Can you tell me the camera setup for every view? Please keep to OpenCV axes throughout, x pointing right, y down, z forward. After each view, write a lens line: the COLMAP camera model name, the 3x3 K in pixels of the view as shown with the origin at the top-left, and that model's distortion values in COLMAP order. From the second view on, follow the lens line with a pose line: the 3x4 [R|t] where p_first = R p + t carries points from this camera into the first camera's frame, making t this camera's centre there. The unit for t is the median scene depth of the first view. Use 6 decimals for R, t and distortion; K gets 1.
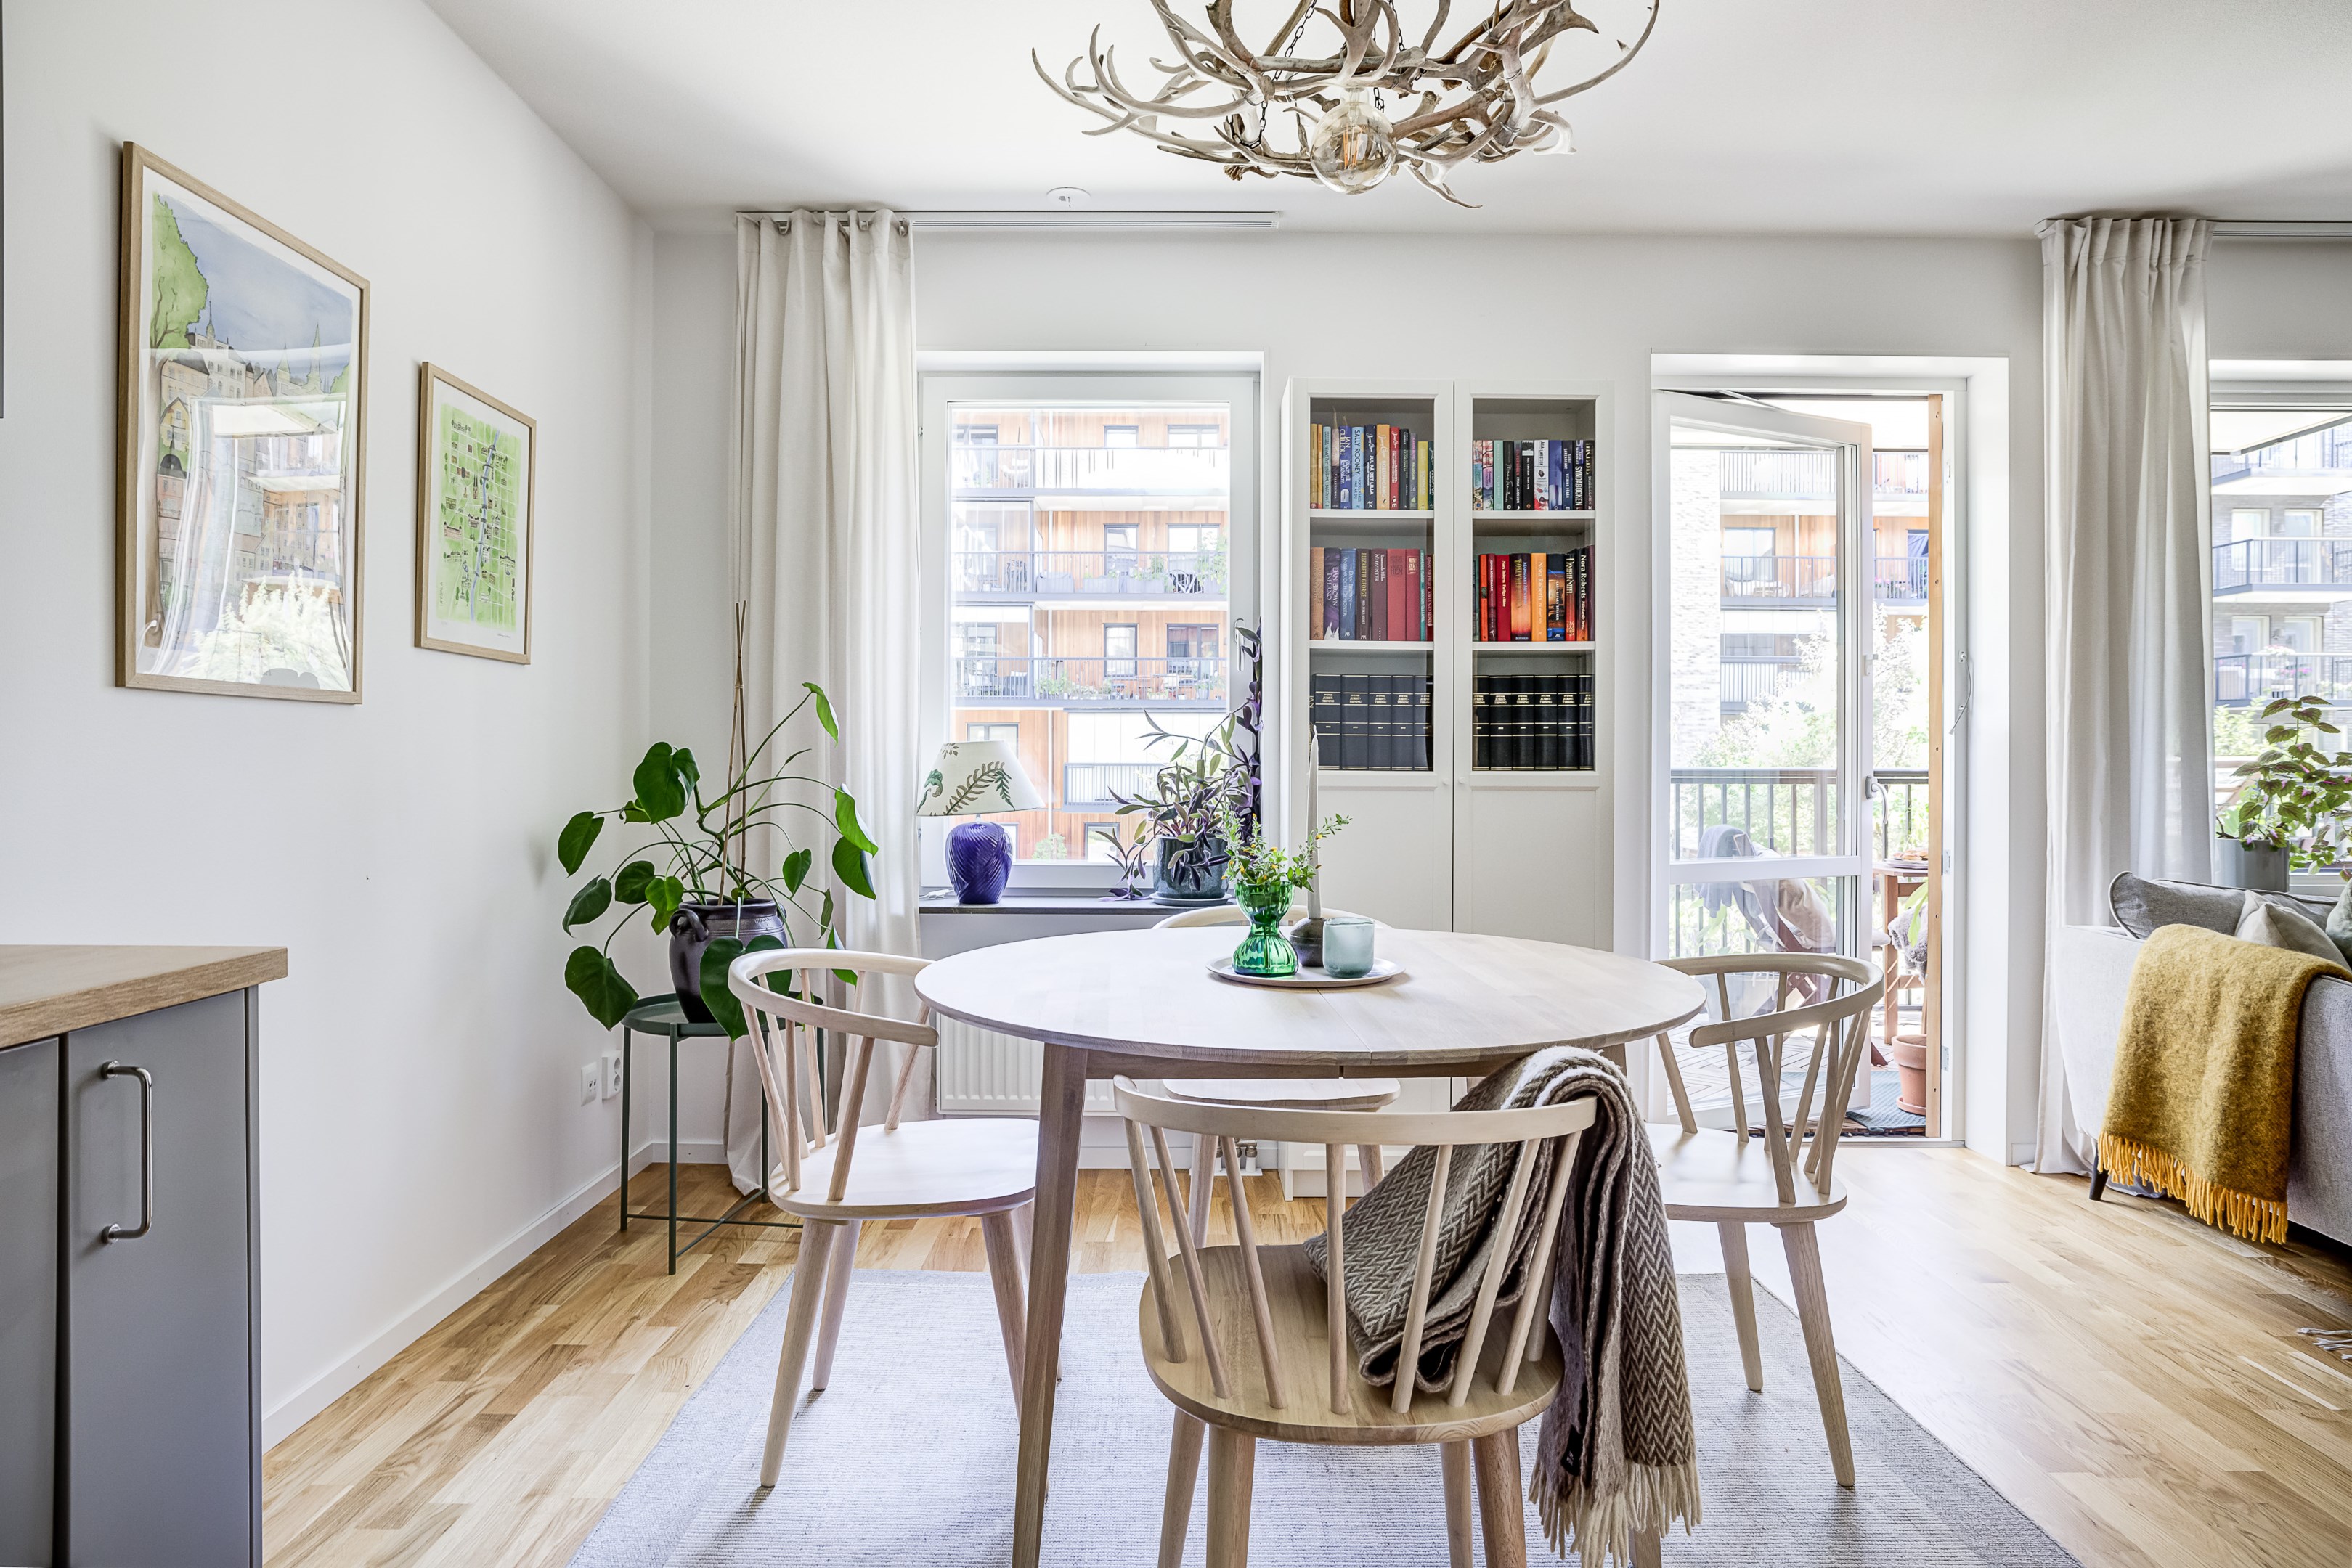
lens RADIAL K [[1338.7, 0, 1246.3], [0, 1338.7, 760.6], [0, 0, 1]] dist [0.000120, -0.003003]
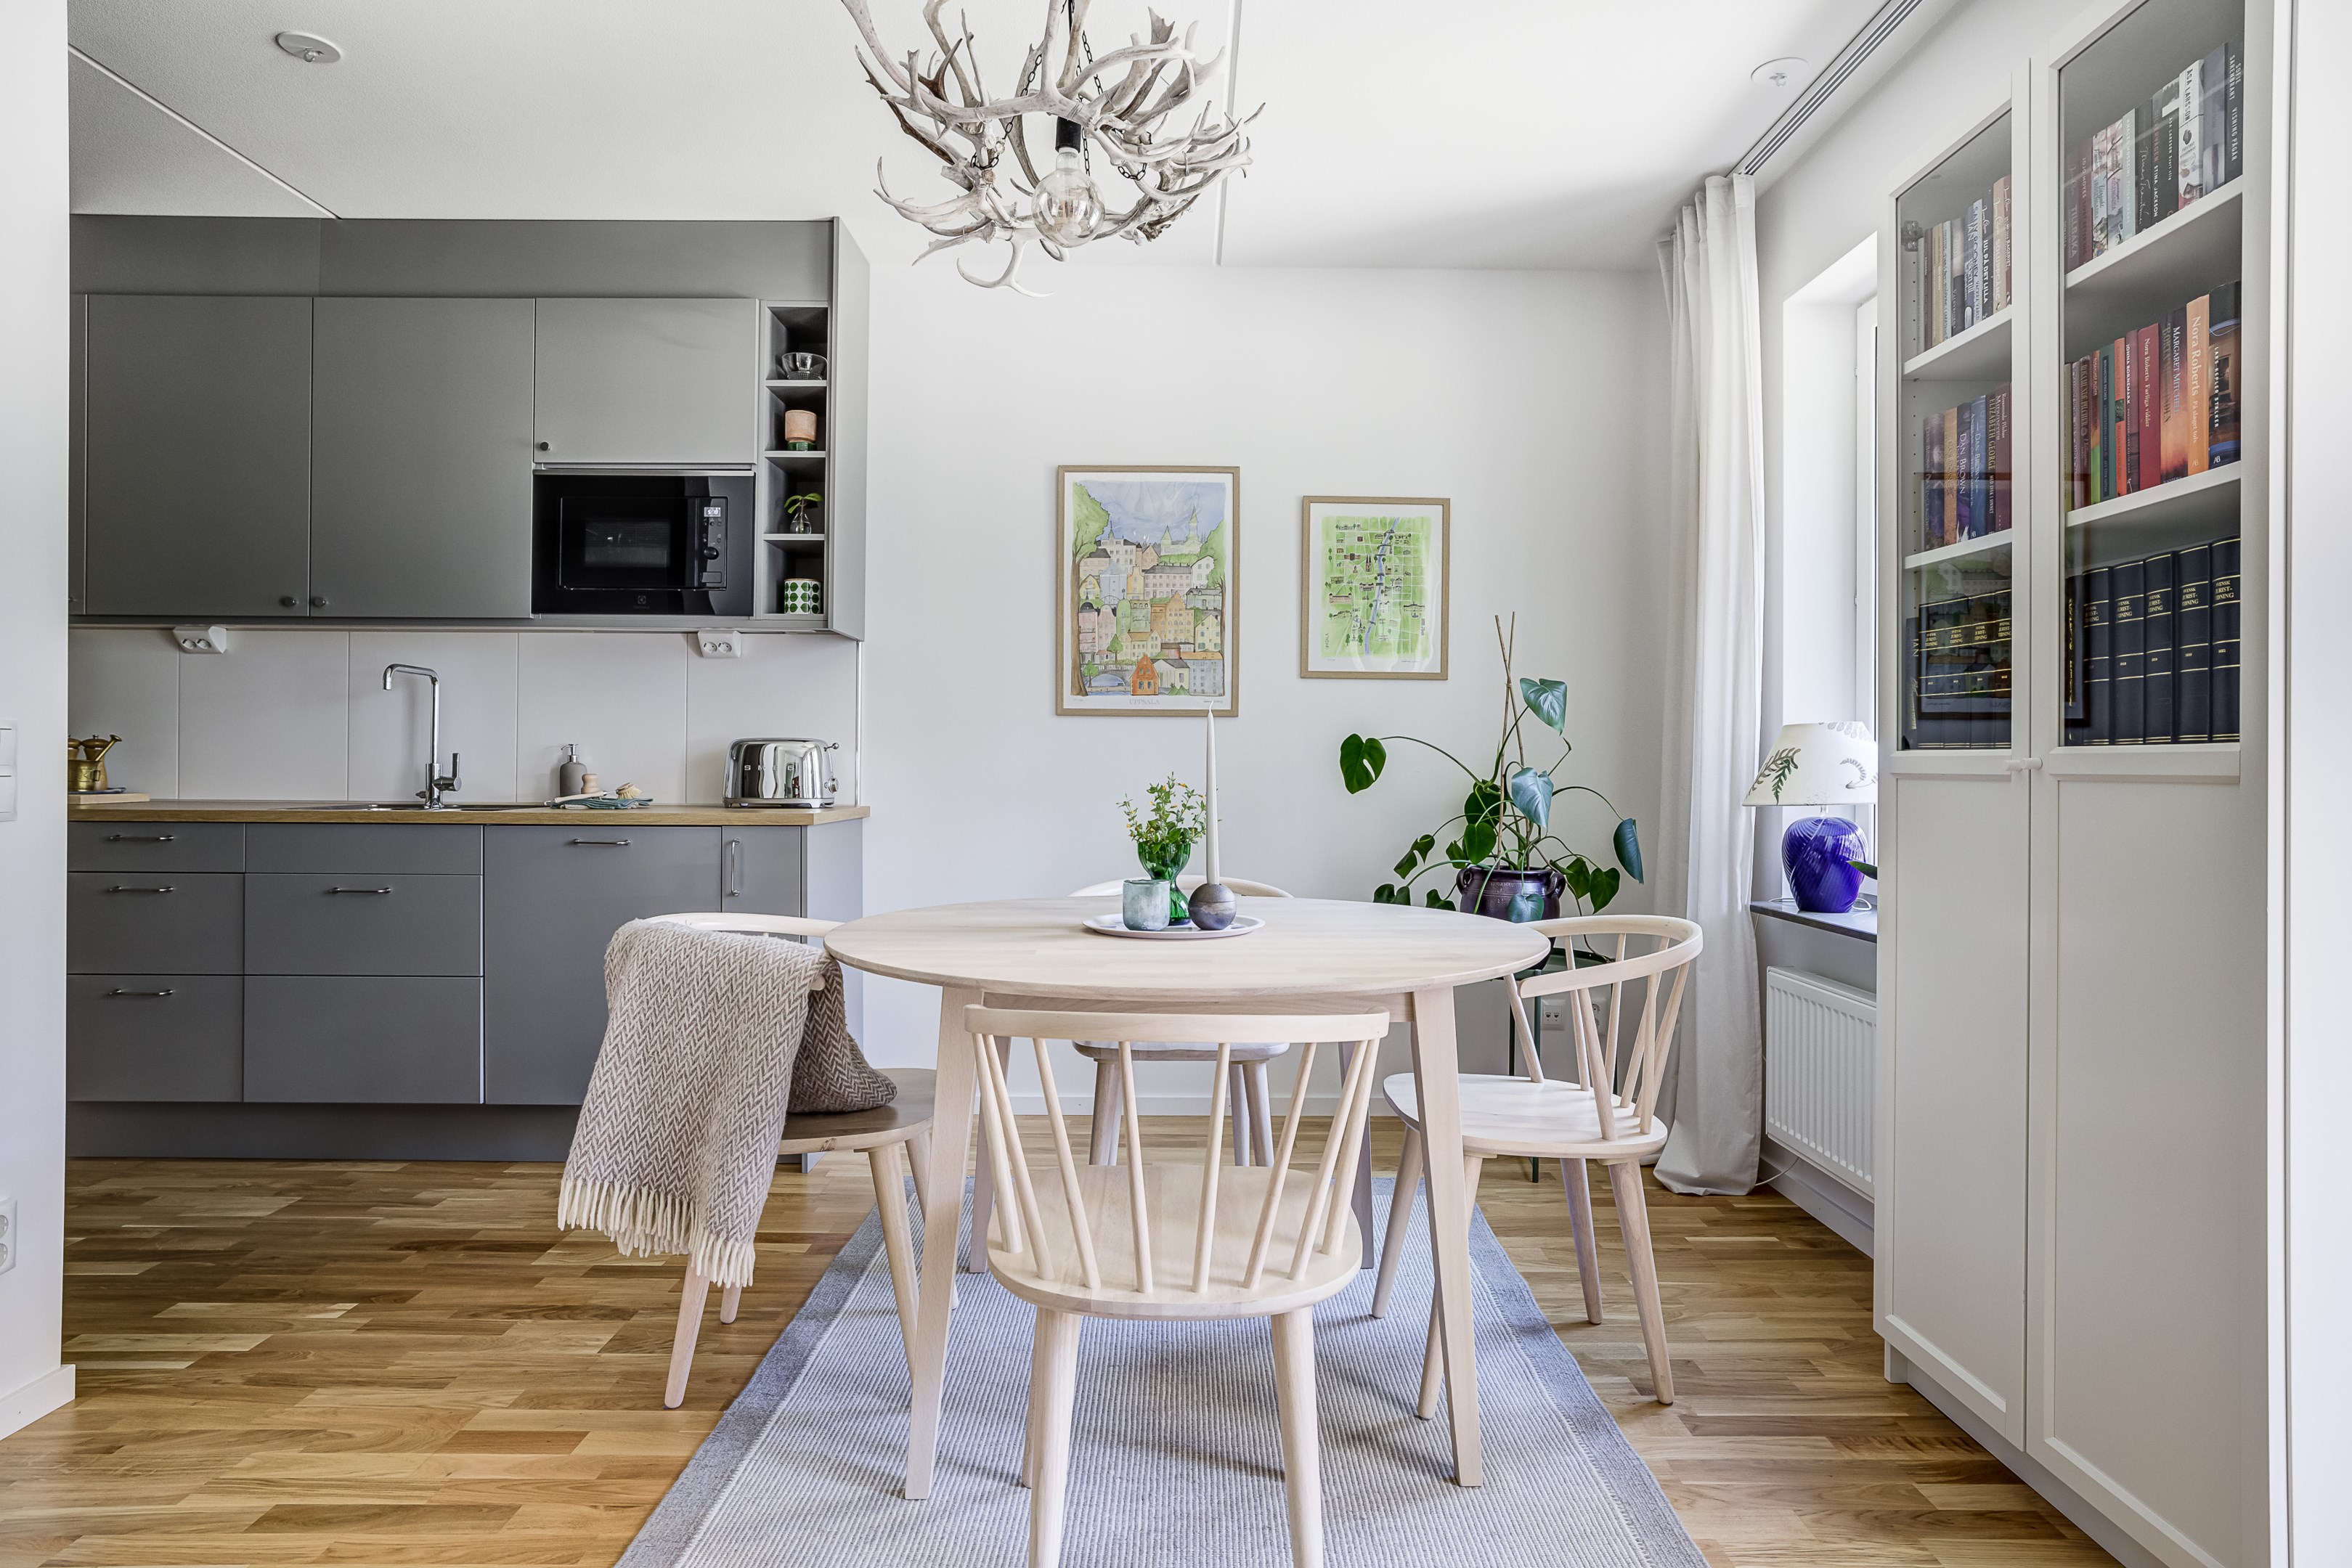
lens RADIAL K [[1338.7, 0, 1175.1], [0, 1338.7, 778.6], [0, 0, 1]] dist [0.000120, -0.003003]
pose [[-0.011743, 0.006886, -0.999907, 0.722638], [-0.005705, 0.999960, 0.006953, 0.018998], [0.999915, 0.005786, -0.011703, 0.643977]]
